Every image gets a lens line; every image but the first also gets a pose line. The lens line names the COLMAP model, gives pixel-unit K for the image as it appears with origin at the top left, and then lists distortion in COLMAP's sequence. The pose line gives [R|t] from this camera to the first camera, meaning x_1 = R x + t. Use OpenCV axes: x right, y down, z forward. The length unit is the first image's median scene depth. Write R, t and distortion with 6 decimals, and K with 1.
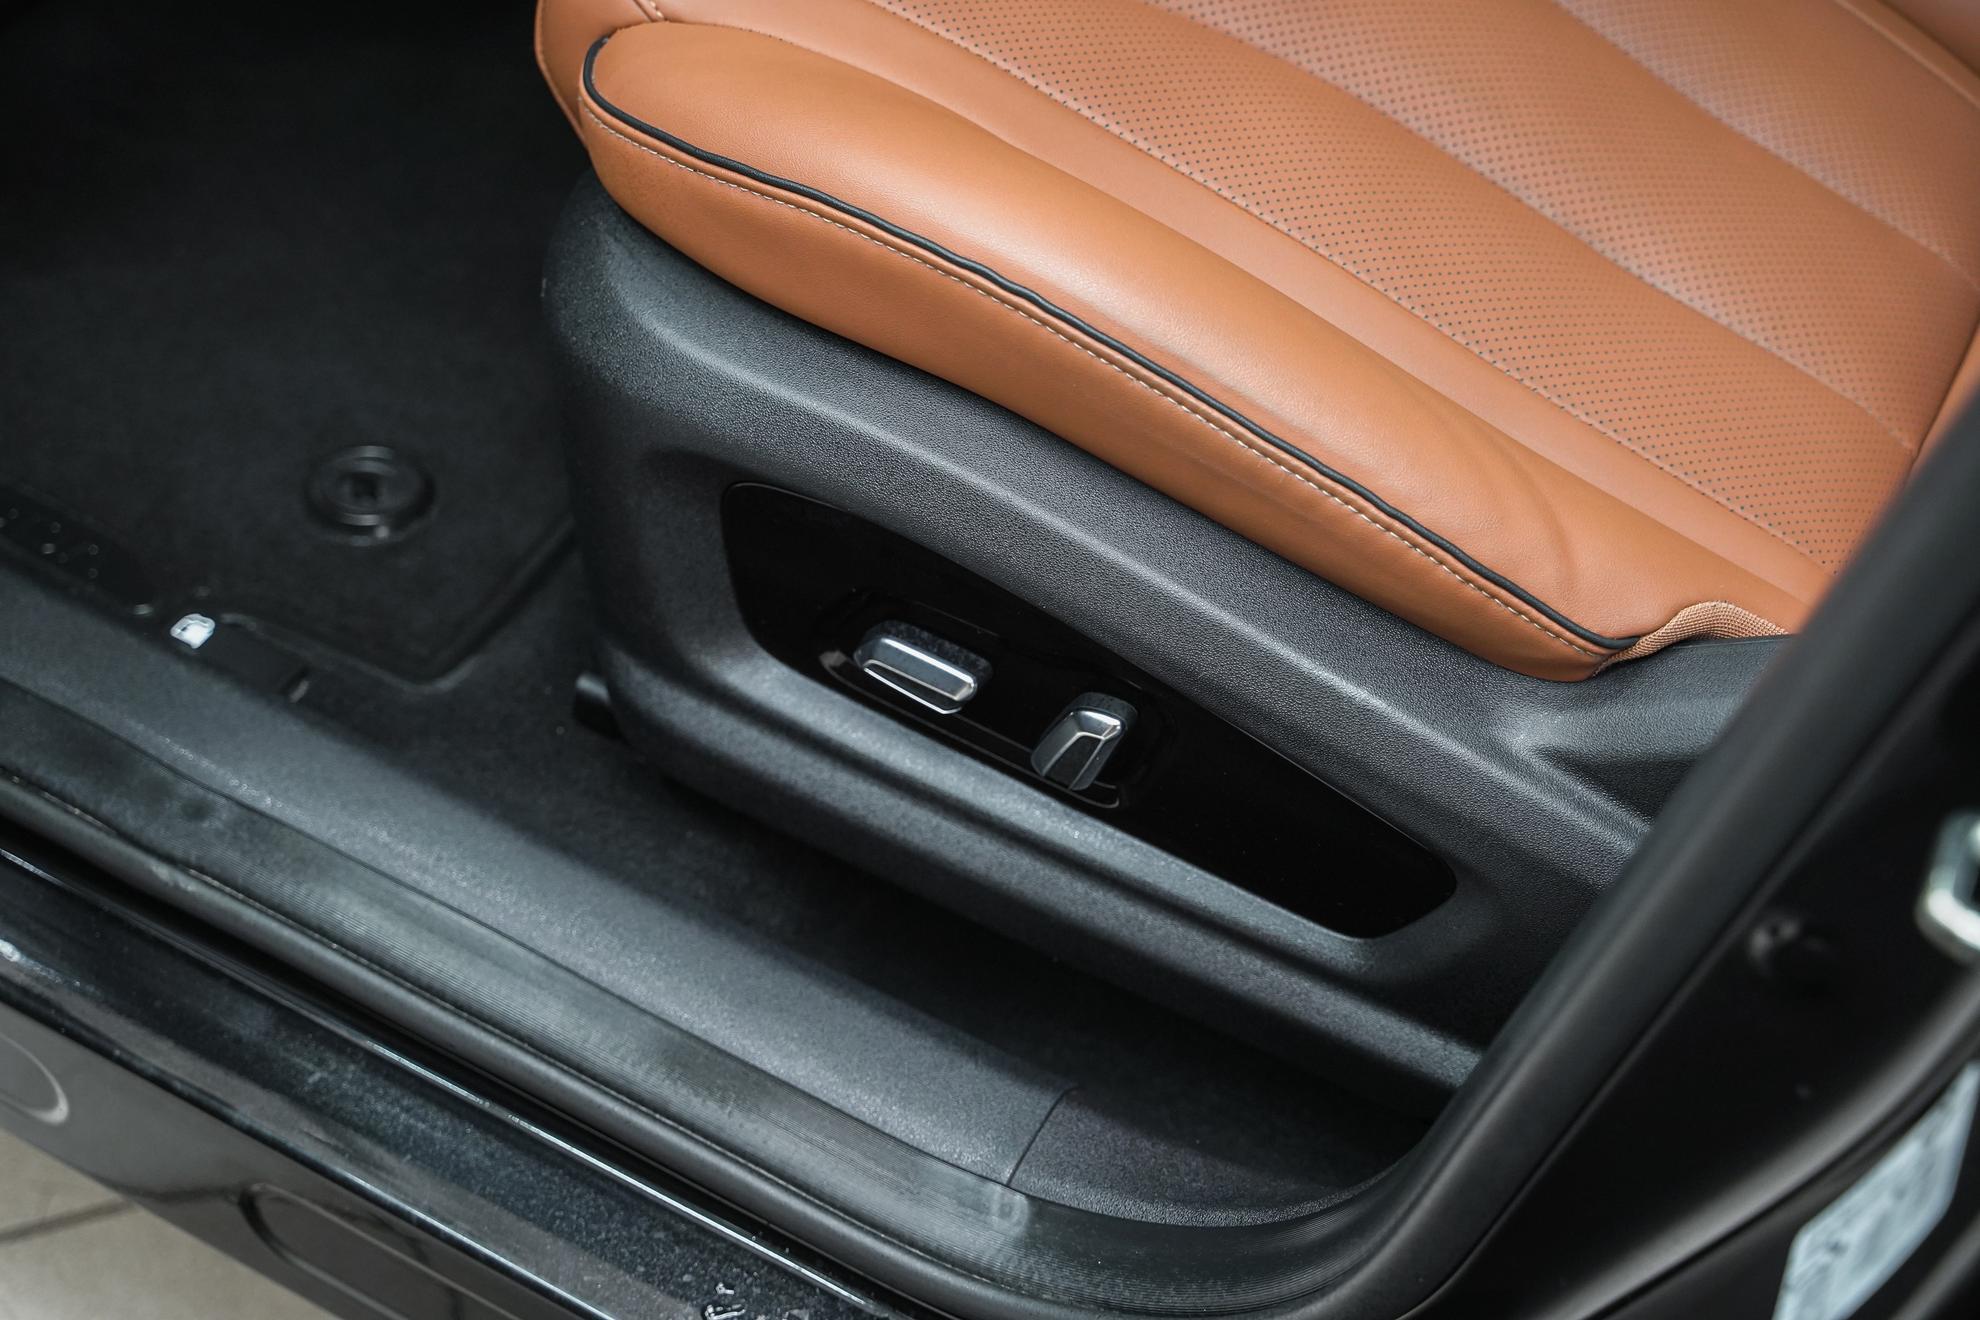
lens RADIAL K [[2995.7, 0, 990.0], [0, 2995.7, 660.0], [0, 0, 1]] dist [-0.011832, -0.073142]
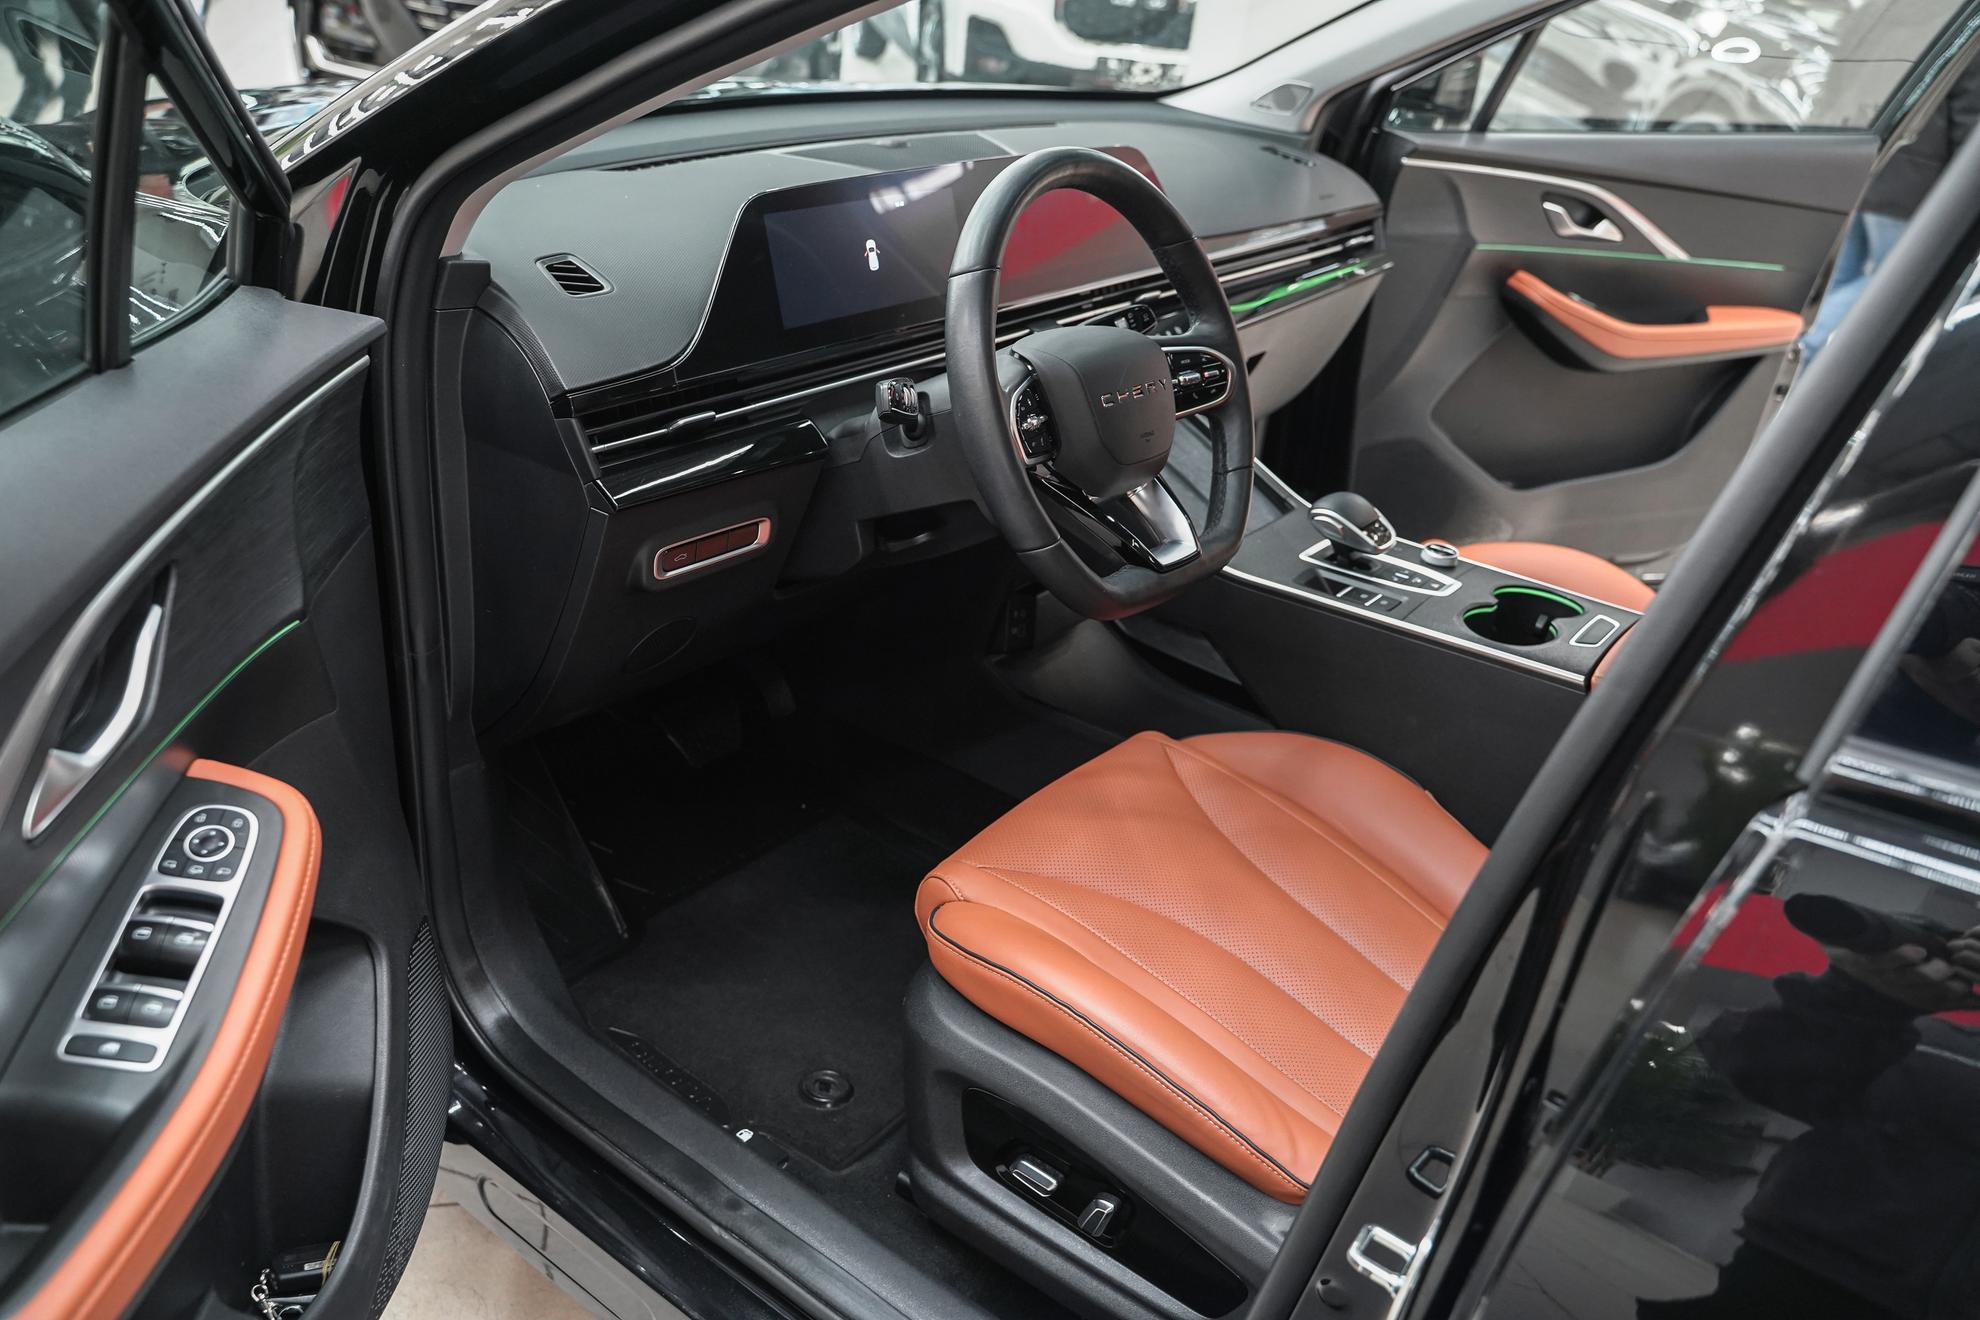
lens RADIAL K [[1571.8, 0, 990.0], [0, 1571.8, 660.0], [0, 0, 1]] dist [-0.001488, 0.003388]
pose [[0.987392, 0.071600, -0.141177, 0.089874], [-0.118995, 0.923891, -0.363683, 0.084201], [0.104392, 0.375897, 0.920762, -0.323877]]
